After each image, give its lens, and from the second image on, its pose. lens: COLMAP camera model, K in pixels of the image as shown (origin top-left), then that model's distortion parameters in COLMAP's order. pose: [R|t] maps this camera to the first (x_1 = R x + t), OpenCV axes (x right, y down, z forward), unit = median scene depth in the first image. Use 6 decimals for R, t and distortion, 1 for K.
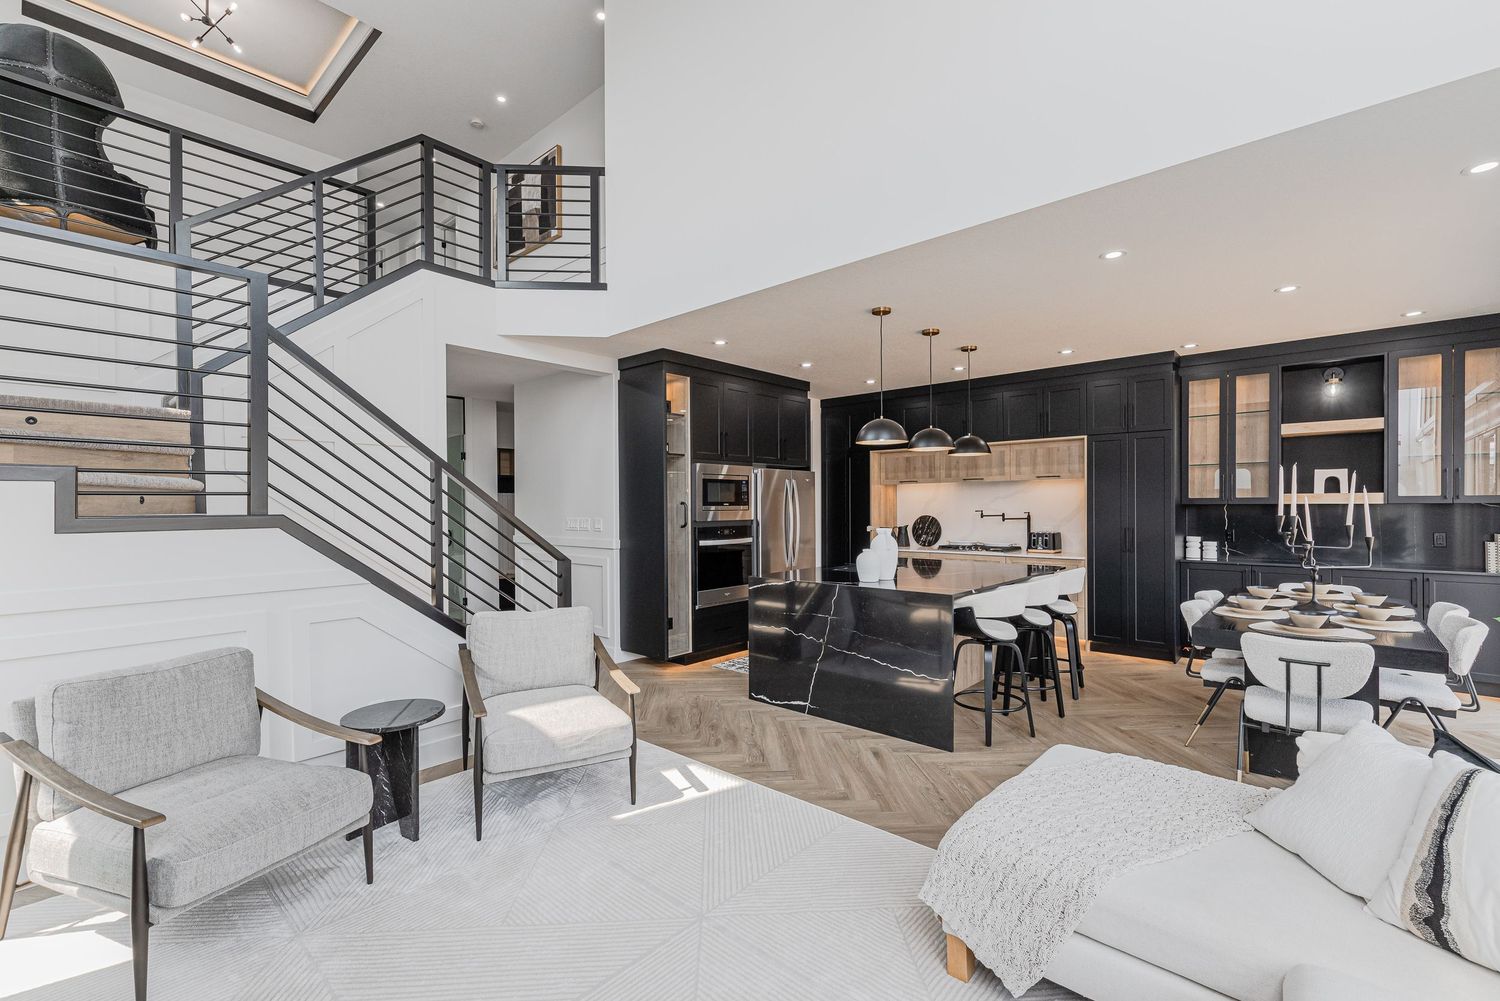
lens RADIAL K [[659.2, 0, 750.0], [0, 659.2, 500.5], [0, 0, 1]] dist [0.000858, -0.000148]
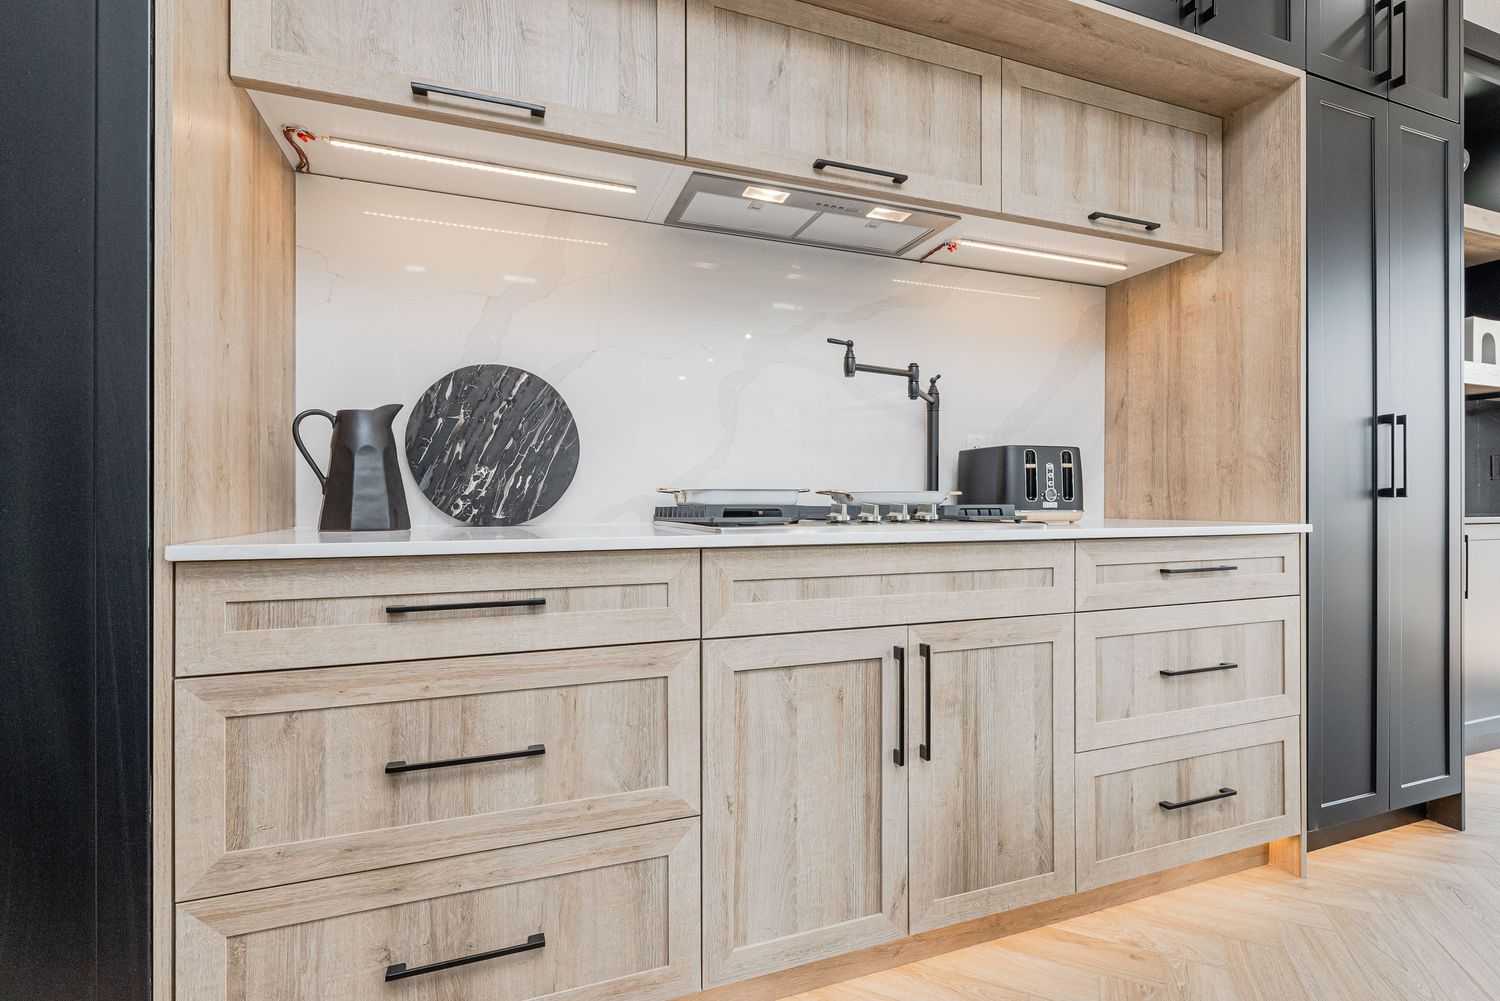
lens RADIAL K [[659.2, 0, 750.0], [0, 659.2, 500.5], [0, 0, 1]] dist [0.000858, -0.000148]
pose [[0.471615, -0.000516, 0.881804, 0.129511], [-0.010844, 0.999921, 0.006385, 0.060278], [-0.881738, -0.012573, 0.471572, 0.835510]]
